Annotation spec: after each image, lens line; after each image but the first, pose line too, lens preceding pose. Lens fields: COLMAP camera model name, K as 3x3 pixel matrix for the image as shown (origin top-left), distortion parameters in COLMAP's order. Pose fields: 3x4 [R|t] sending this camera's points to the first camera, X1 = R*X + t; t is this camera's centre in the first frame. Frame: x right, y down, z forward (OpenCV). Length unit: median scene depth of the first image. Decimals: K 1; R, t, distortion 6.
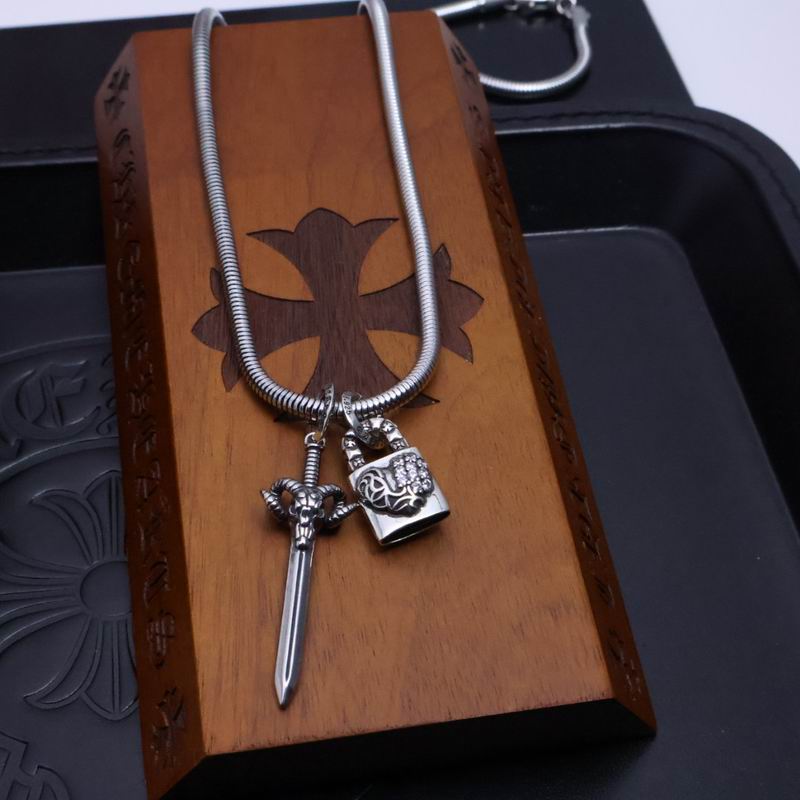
lens RADIAL K [[1795.2, 0, 400.0], [0, 1795.2, 400.0], [0, 0, 1]] dist [-0.025893, 0.355754]
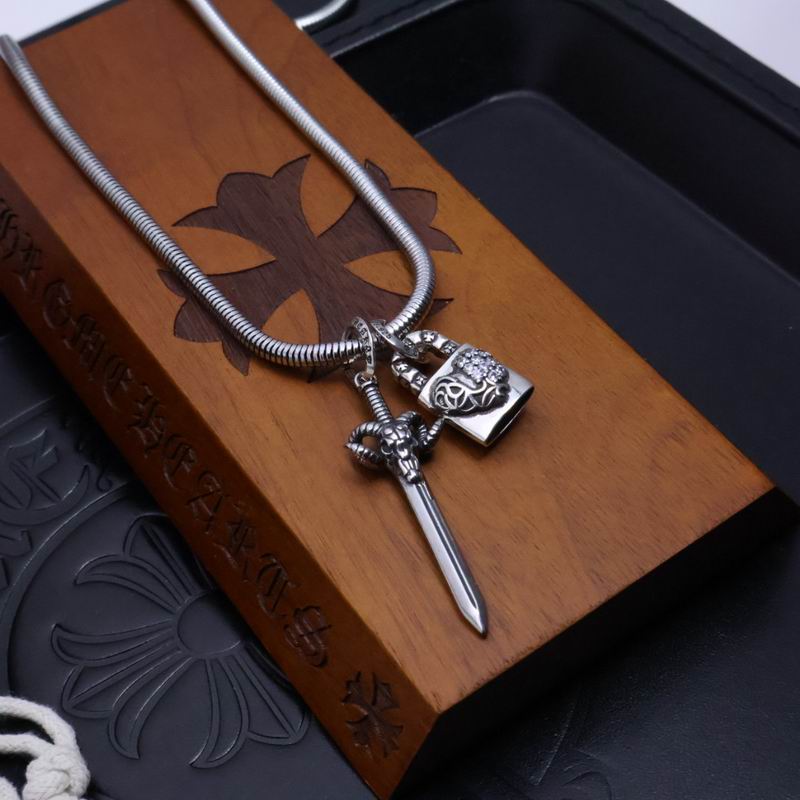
lens RADIAL K [[1795.2, 0, 400.0], [0, 1795.2, 400.0], [0, 0, 1]] dist [-0.025893, 0.355754]
pose [[0.891747, -0.388540, 0.231999, -0.250131], [0.396681, 0.917872, 0.012458, 0.027553], [-0.217786, 0.080920, 0.972636, 0.085705]]
